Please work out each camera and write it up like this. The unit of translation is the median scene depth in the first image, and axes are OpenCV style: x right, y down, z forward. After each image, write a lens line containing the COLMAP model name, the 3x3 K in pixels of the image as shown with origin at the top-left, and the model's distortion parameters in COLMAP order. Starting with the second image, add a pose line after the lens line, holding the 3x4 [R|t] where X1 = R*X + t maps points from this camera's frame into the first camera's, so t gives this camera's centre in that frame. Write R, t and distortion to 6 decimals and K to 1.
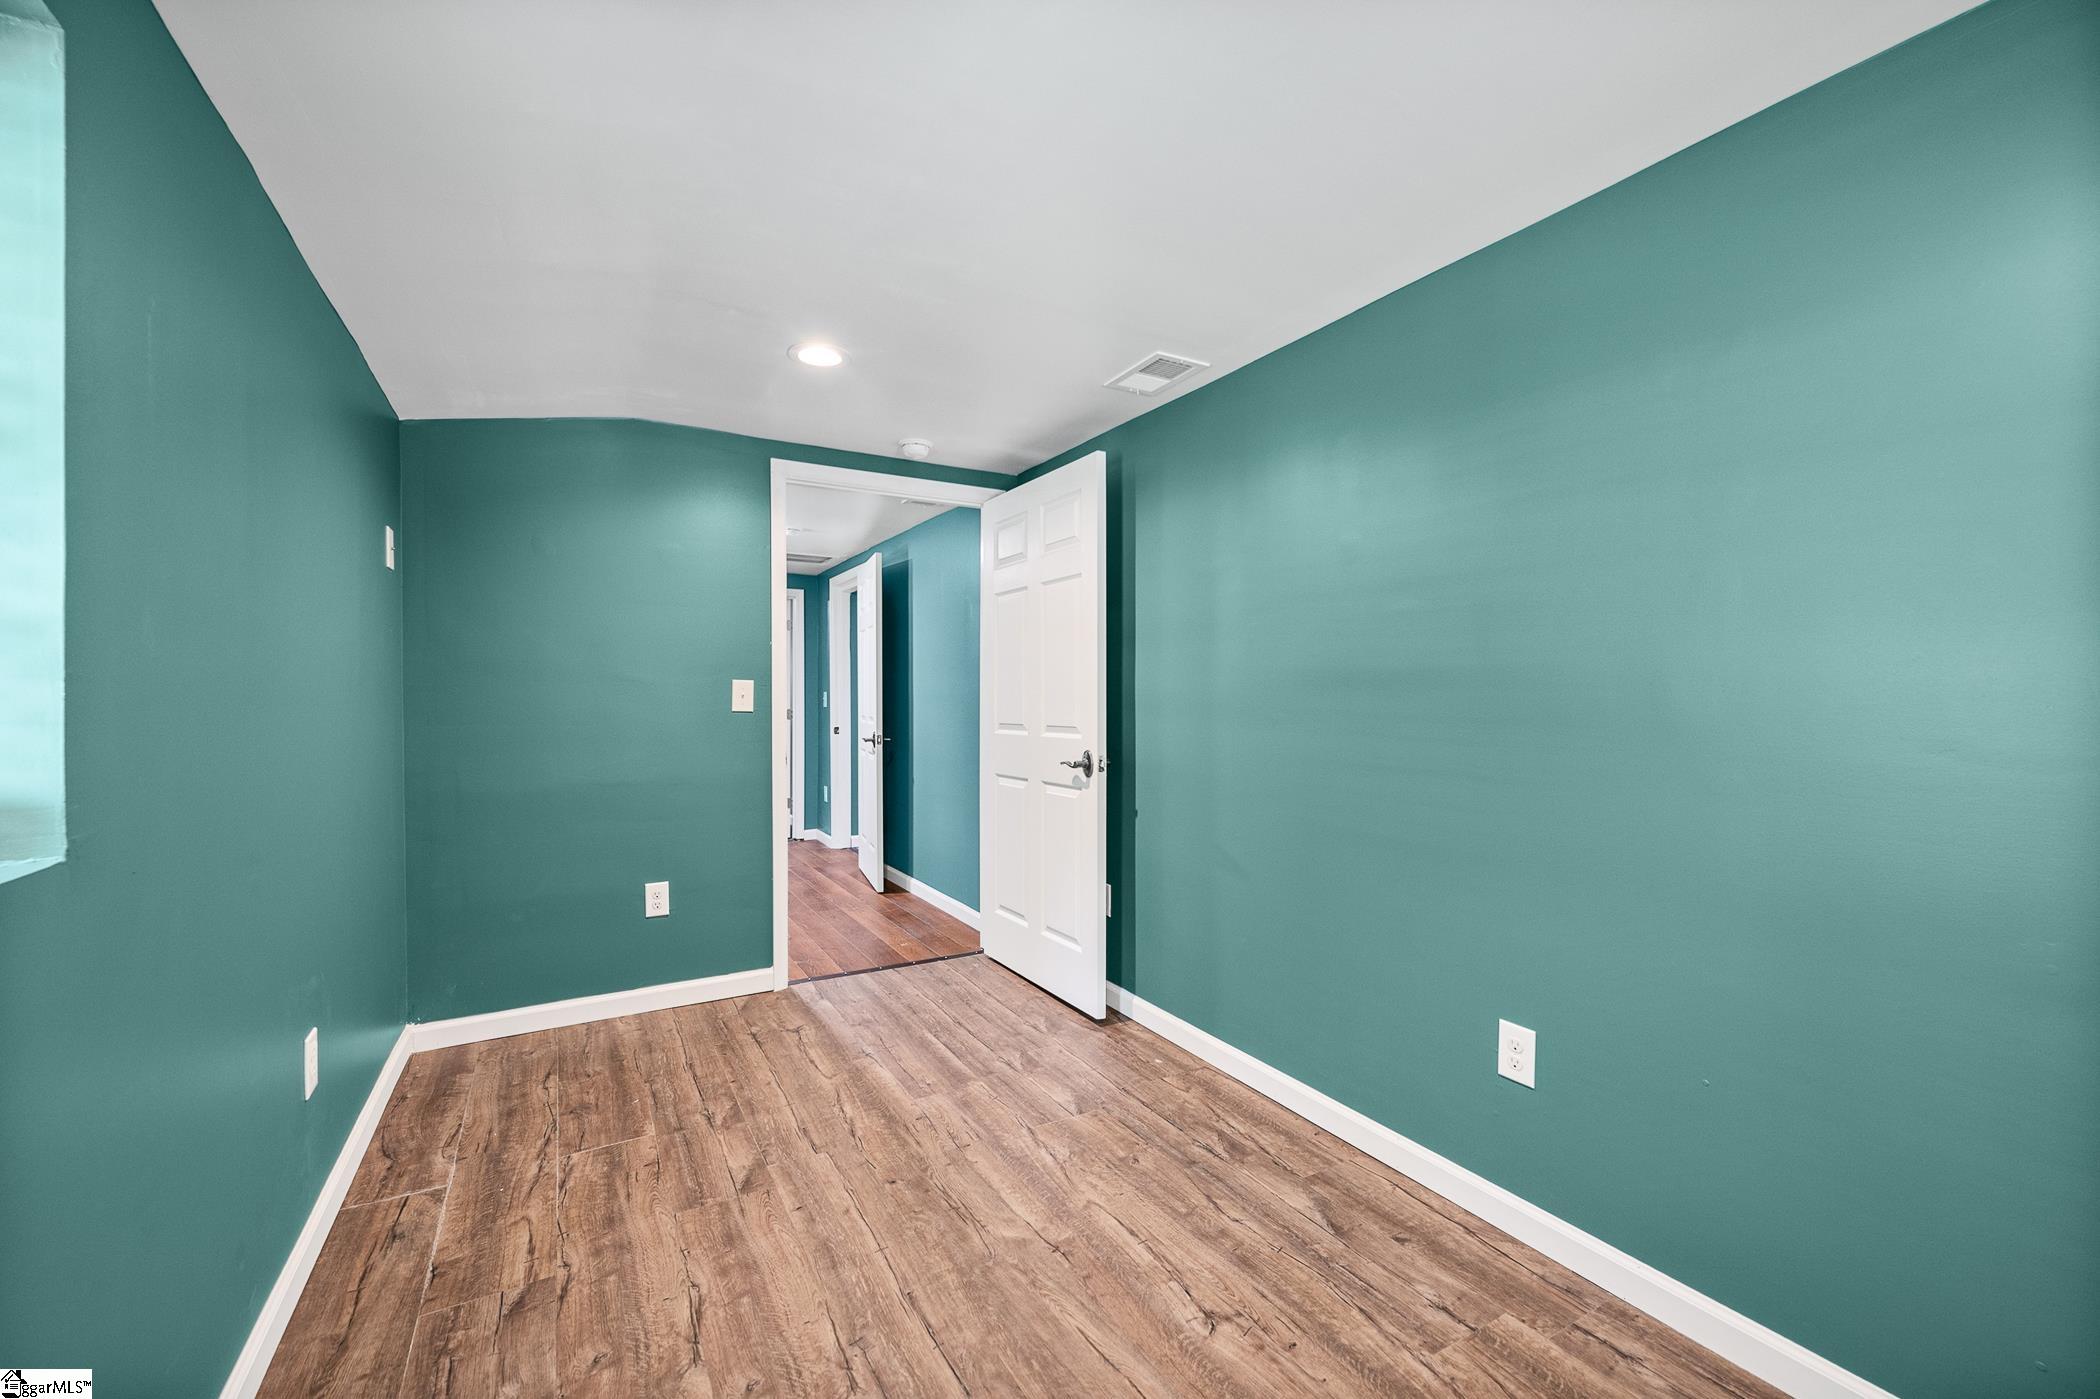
lens RADIAL K [[830.3, 0, 1042.9], [0, 830.3, 699.4], [0, 0, 1]] dist [-0.002367, -0.000219]
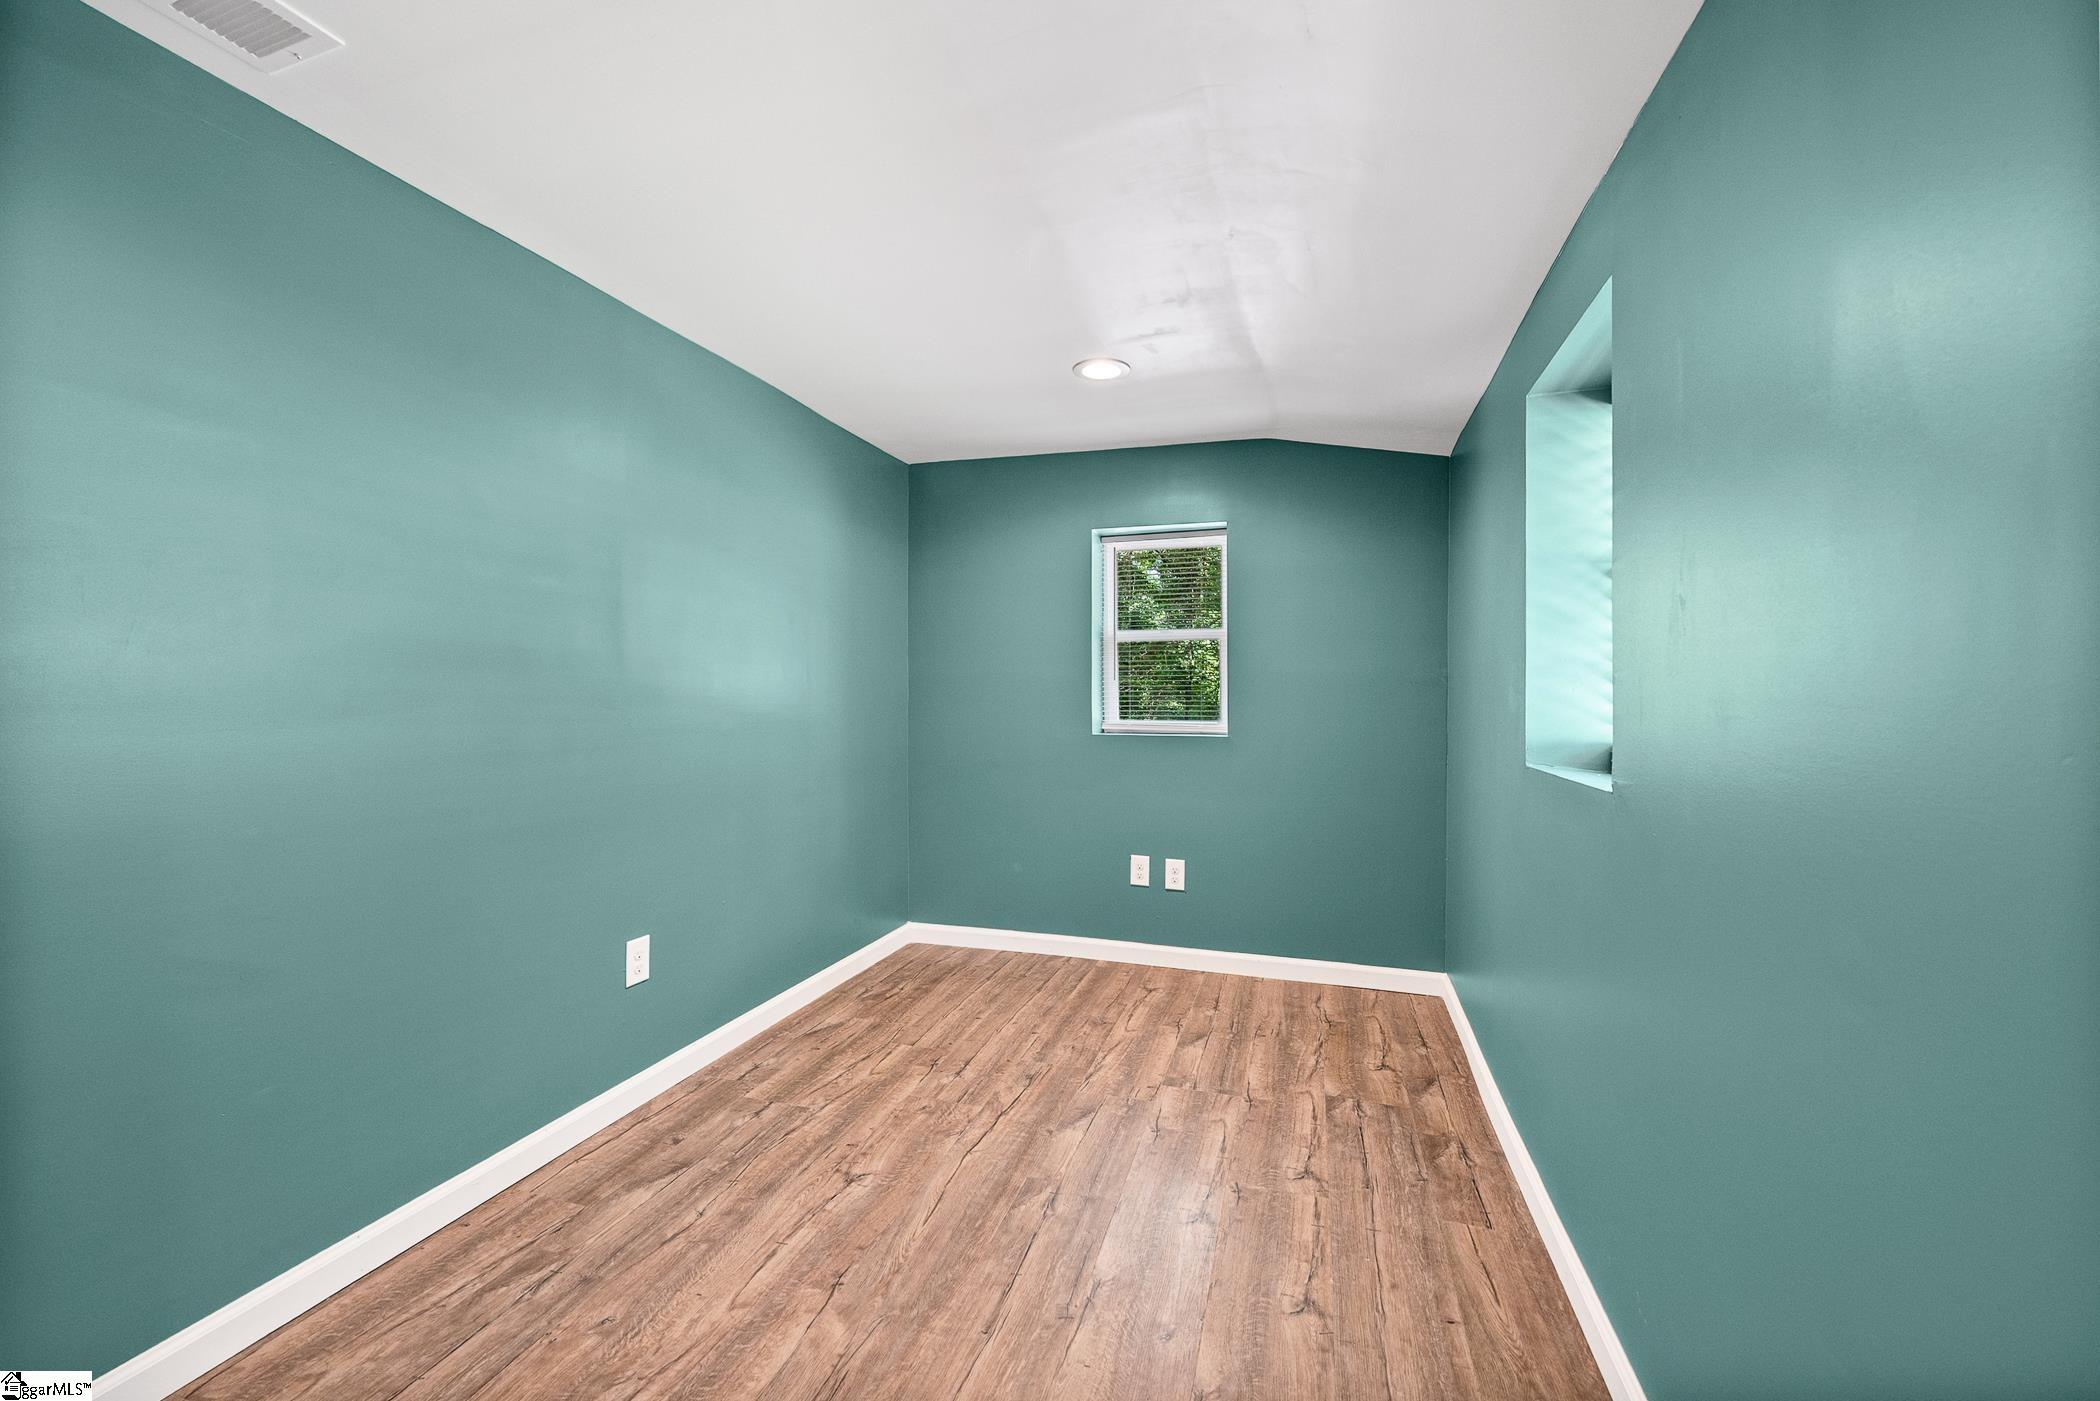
lens RADIAL K [[830.8, 0, 1048.4], [0, 830.8, 695.4], [0, 0, 1]] dist [-0.001961, -0.000068]
pose [[-0.674448, -0.015599, 0.738157, -0.797363], [-0.010468, 0.999878, 0.011566, 0.000349], [-0.738248, 0.000074, -0.674530, 1.428819]]
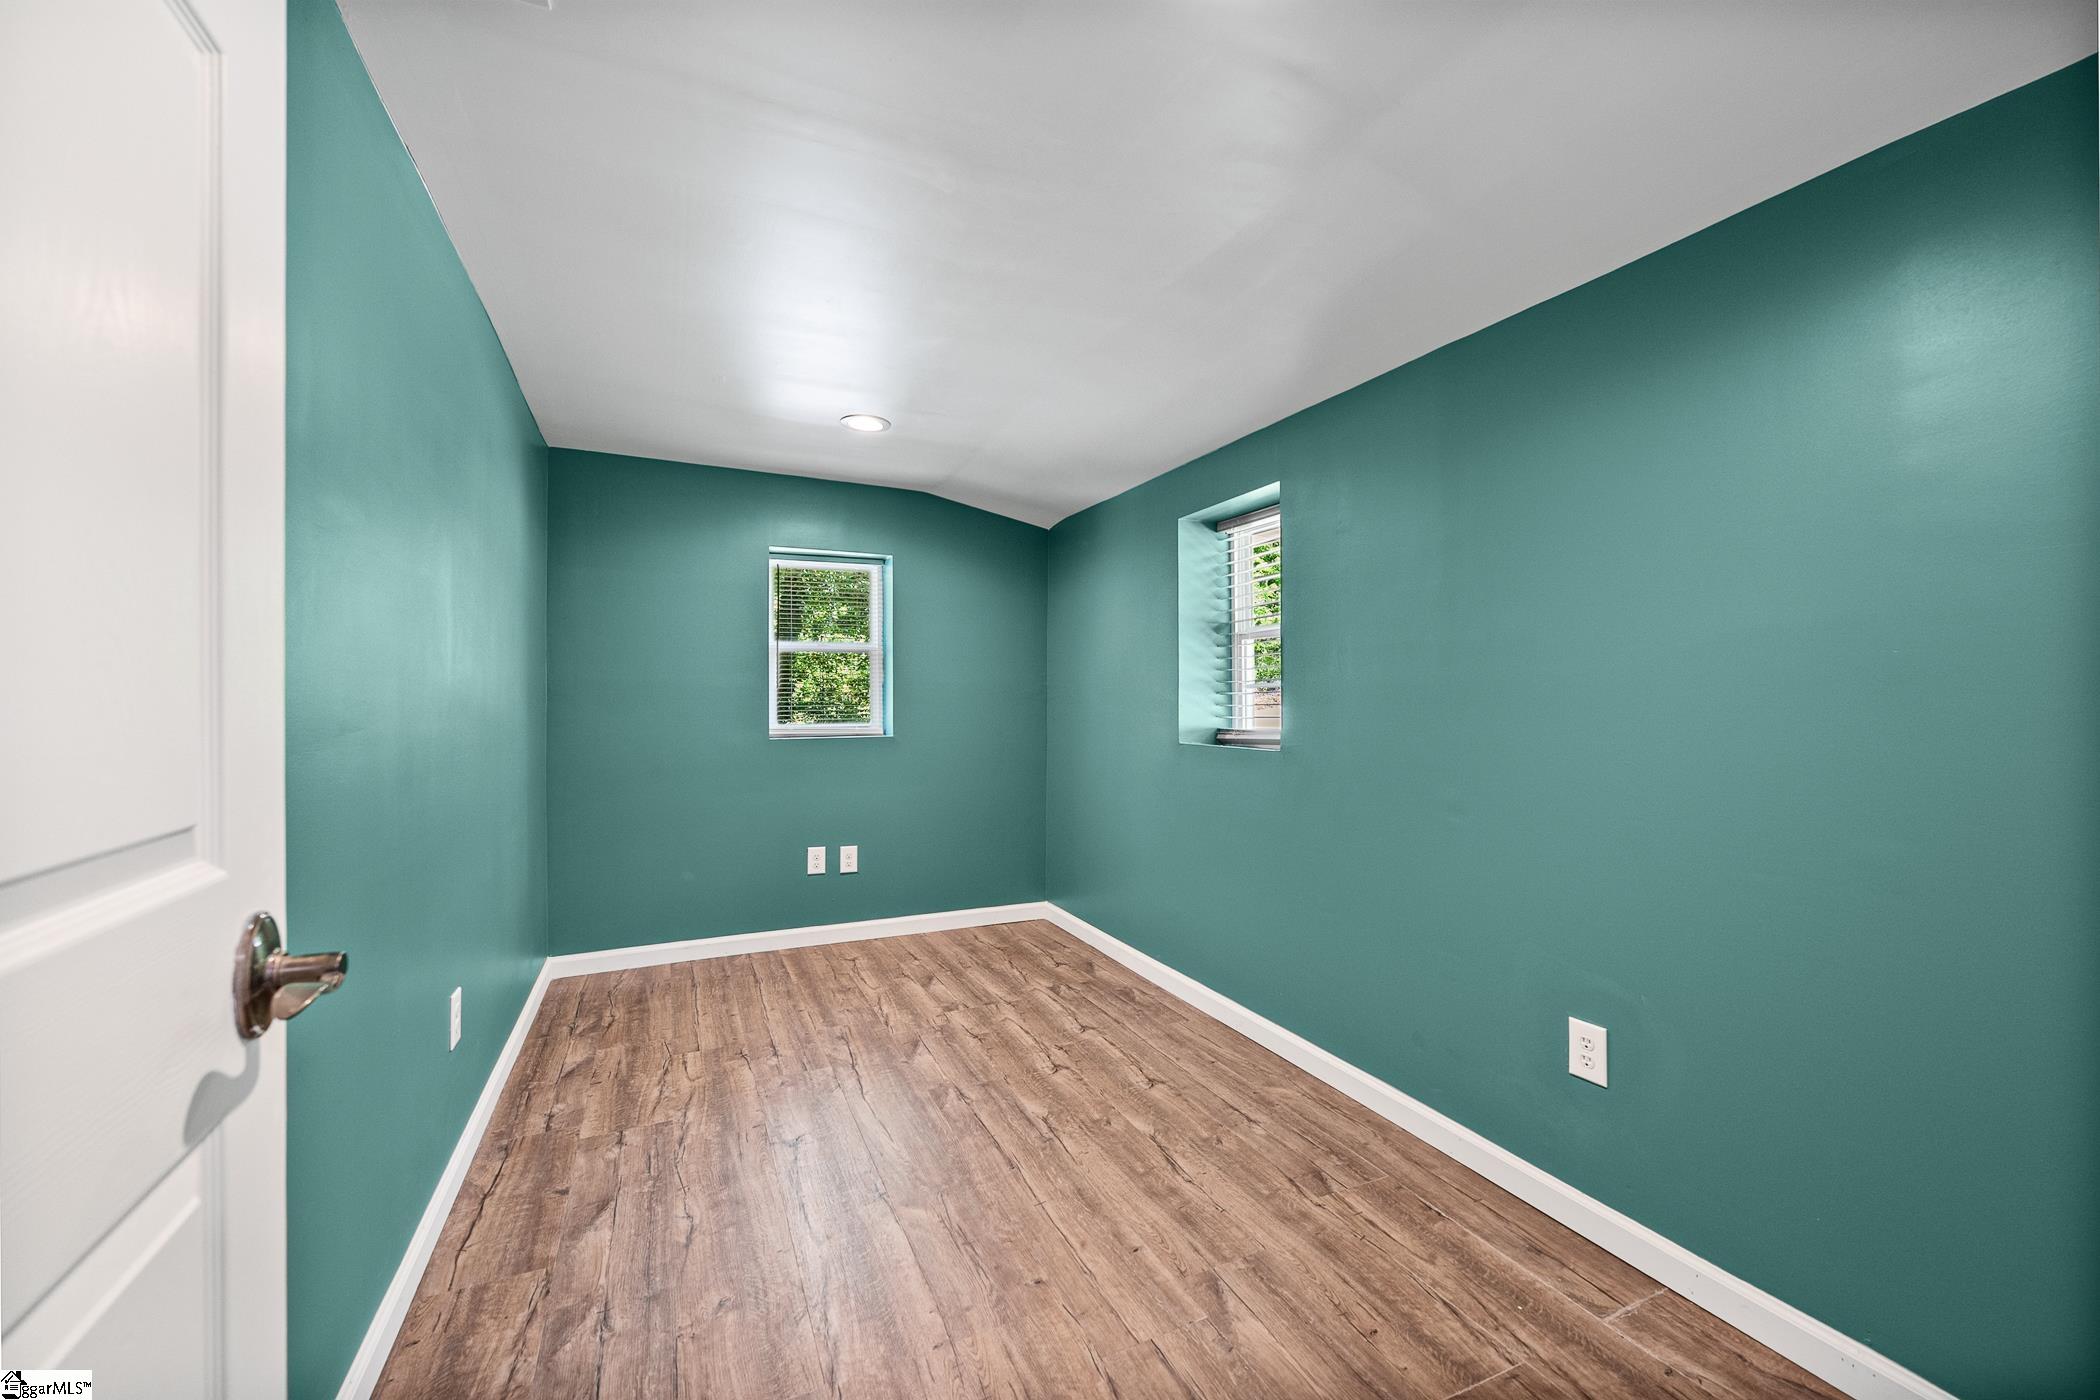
lens RADIAL K [[830.3, 0, 1042.9], [0, 830.3, 699.9], [0, 0, 1]] dist [-0.002367, -0.000219]
pose [[-0.995442, -0.010493, 0.094792, -0.289985], [-0.010277, 0.999943, 0.002771, 0.003444], [-0.094816, 0.001784, -0.995493, 2.046375]]
